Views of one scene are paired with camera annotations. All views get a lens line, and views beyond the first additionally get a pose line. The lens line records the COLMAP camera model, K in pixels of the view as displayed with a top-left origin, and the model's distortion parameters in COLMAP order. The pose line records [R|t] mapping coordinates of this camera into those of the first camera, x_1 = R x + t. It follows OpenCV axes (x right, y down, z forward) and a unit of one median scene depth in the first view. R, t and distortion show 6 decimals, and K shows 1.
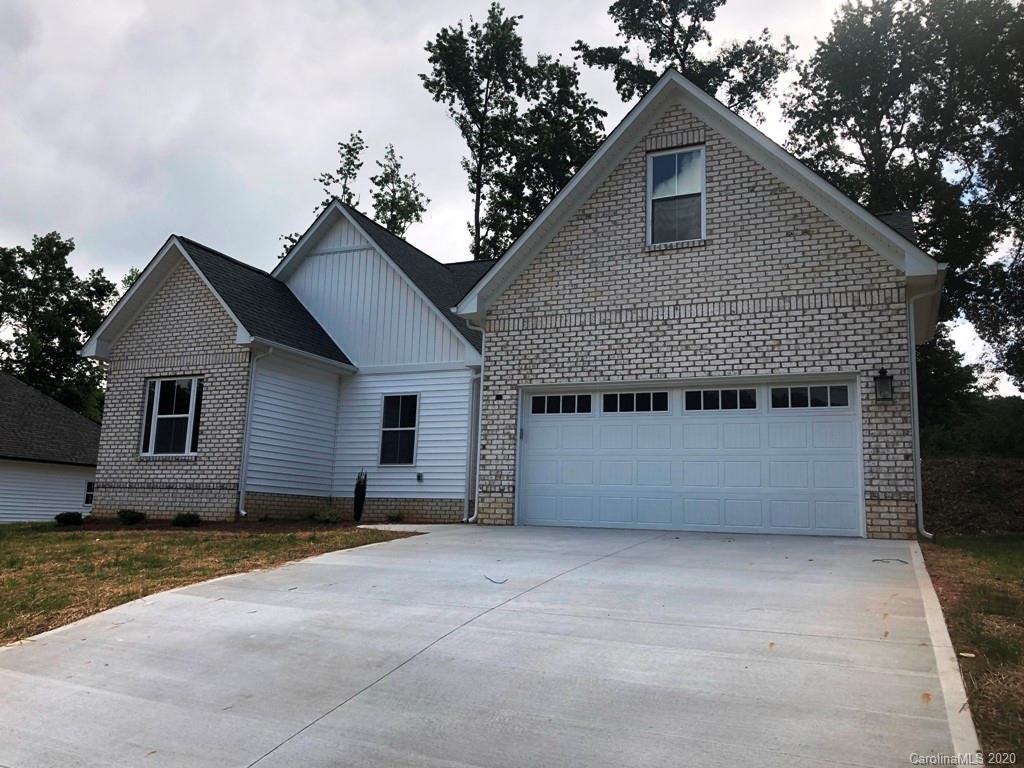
lens RADIAL K [[835.5, 0, 512.0], [0, 835.5, 384.0], [0, 0, 1]] dist [0.010395, -0.002734]
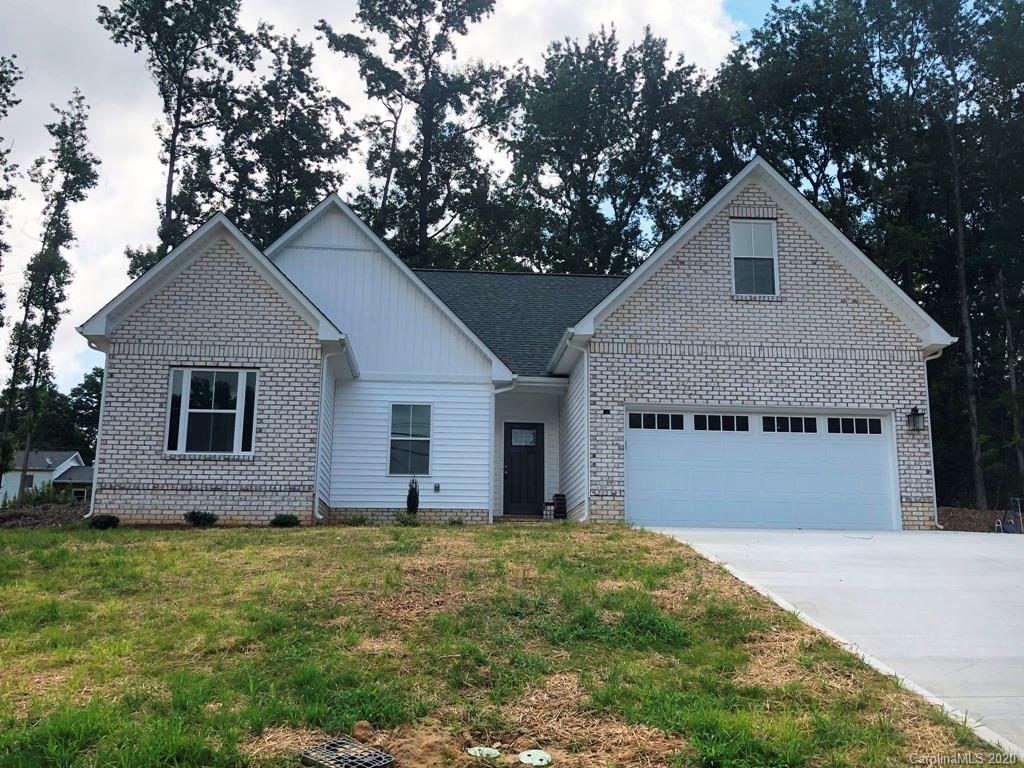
lens RADIAL K [[1010.9, 0, 512.0], [0, 1010.9, 384.0], [0, 0, 1]] dist [0.001469, 0.020479]
pose [[0.880466, 0.075099, 0.468123, -0.778936], [-0.059979, 0.997086, -0.047148, 0.051082], [-0.470299, 0.013435, 0.882405, -0.140111]]
